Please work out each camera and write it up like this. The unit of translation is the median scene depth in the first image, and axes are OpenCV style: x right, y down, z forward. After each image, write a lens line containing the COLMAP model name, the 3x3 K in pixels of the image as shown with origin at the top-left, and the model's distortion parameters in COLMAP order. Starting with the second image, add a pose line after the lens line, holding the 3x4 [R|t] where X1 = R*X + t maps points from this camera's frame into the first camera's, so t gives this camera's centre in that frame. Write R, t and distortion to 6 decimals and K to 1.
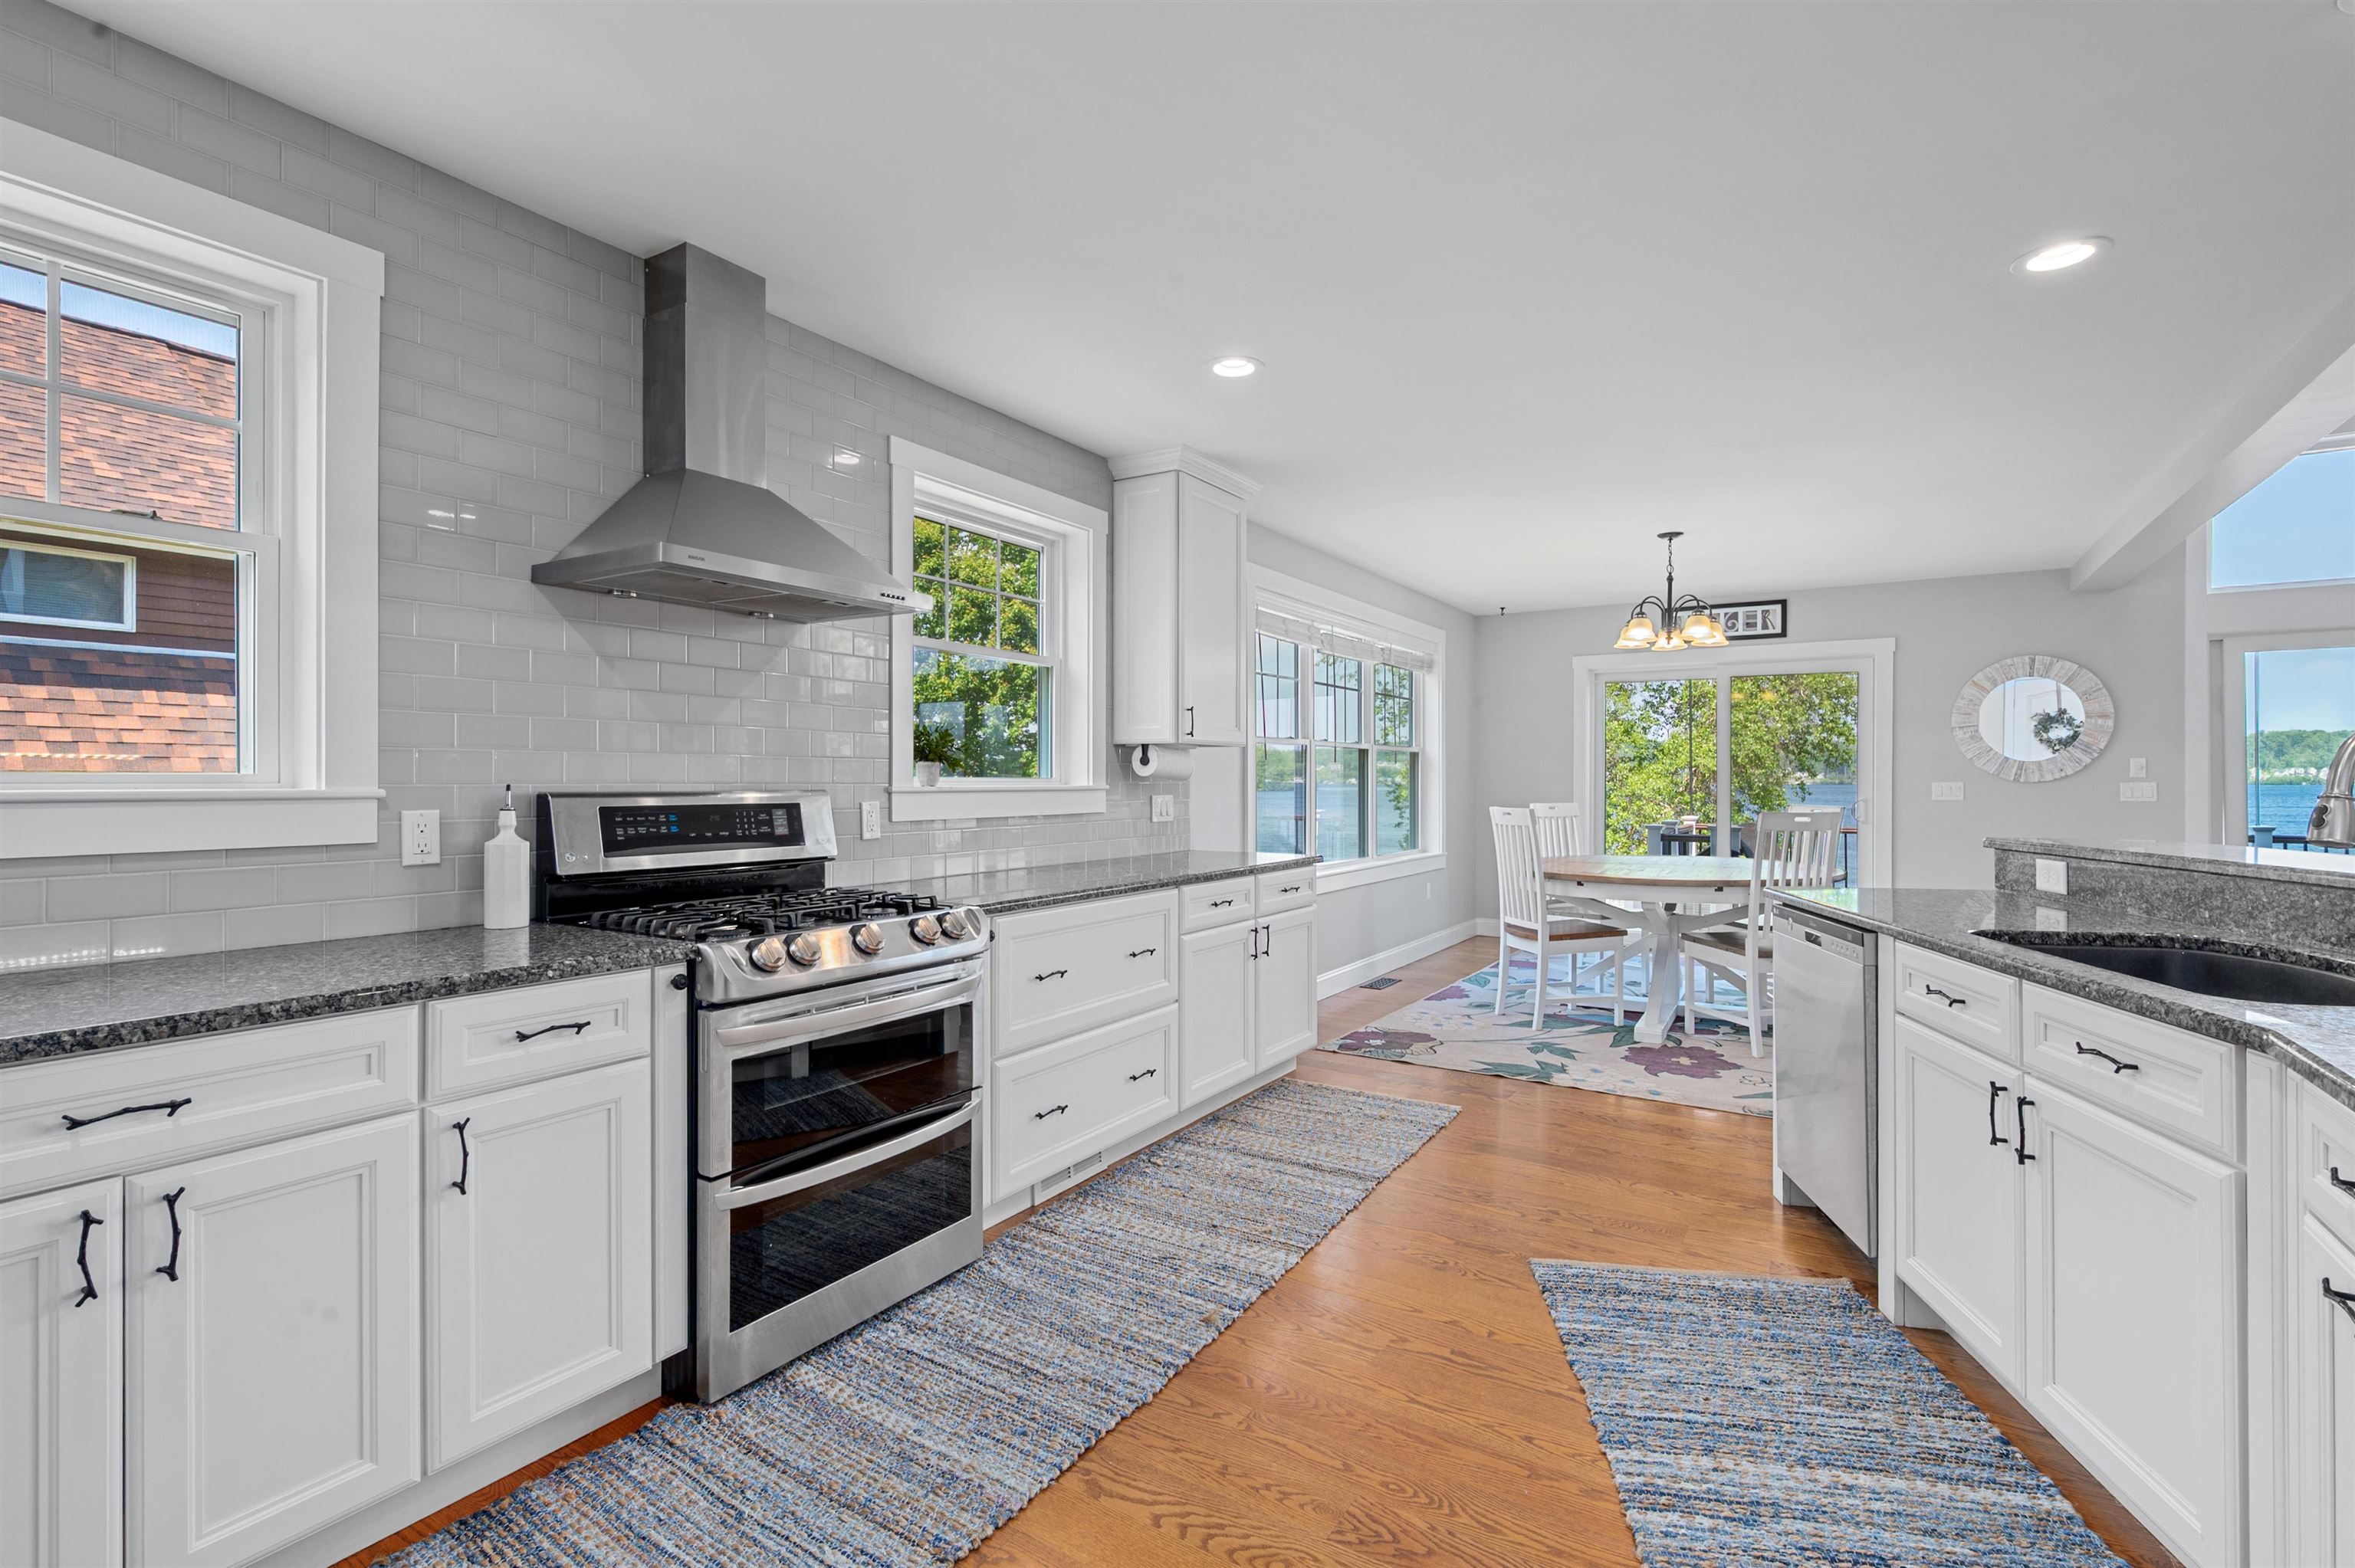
lens RADIAL K [[1064.2, 0, 1177.1], [0, 1064.2, 774.7], [0, 0, 1]] dist [-0.000149, 0.001131]
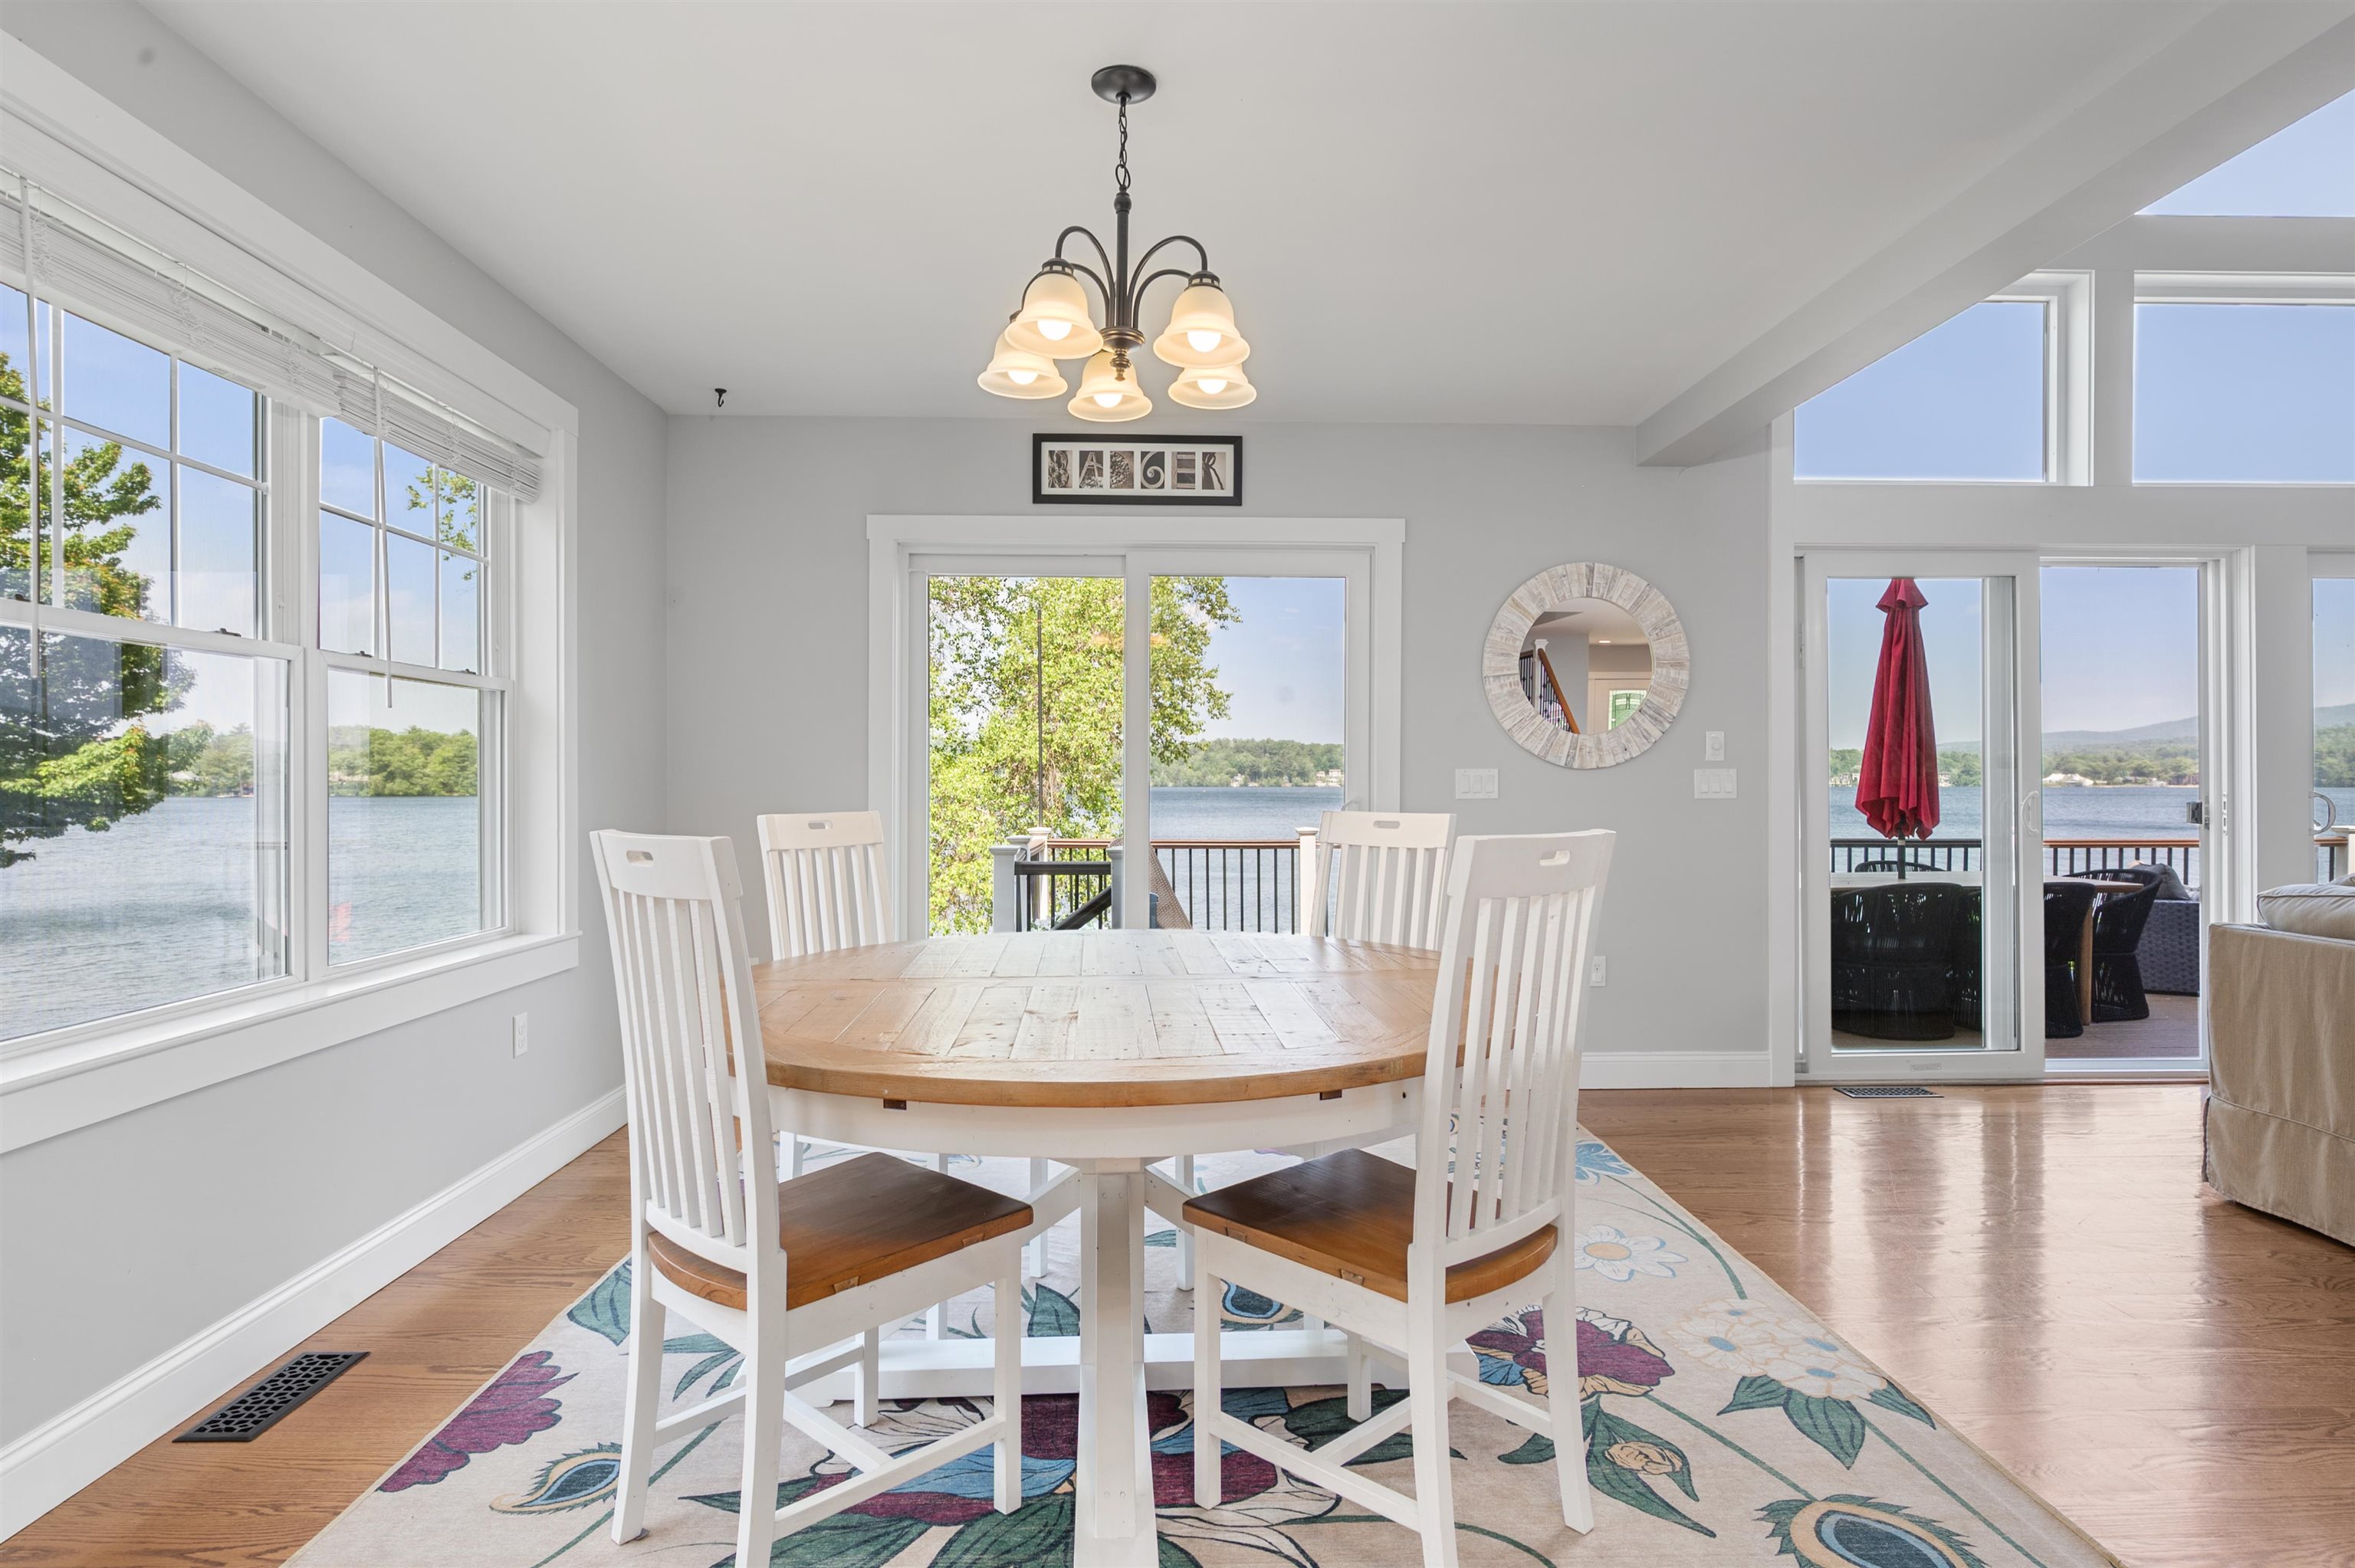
lens RADIAL K [[1276.9, 0, 1172.8], [0, 1276.9, 790.4], [0, 0, 1]] dist [0.001716, 0.000010]
pose [[0.830151, -0.002969, 0.557531, 0.180919], [-0.003889, 0.999931, 0.011117, 0.011385], [-0.557525, -0.011397, 0.830082, 0.488388]]
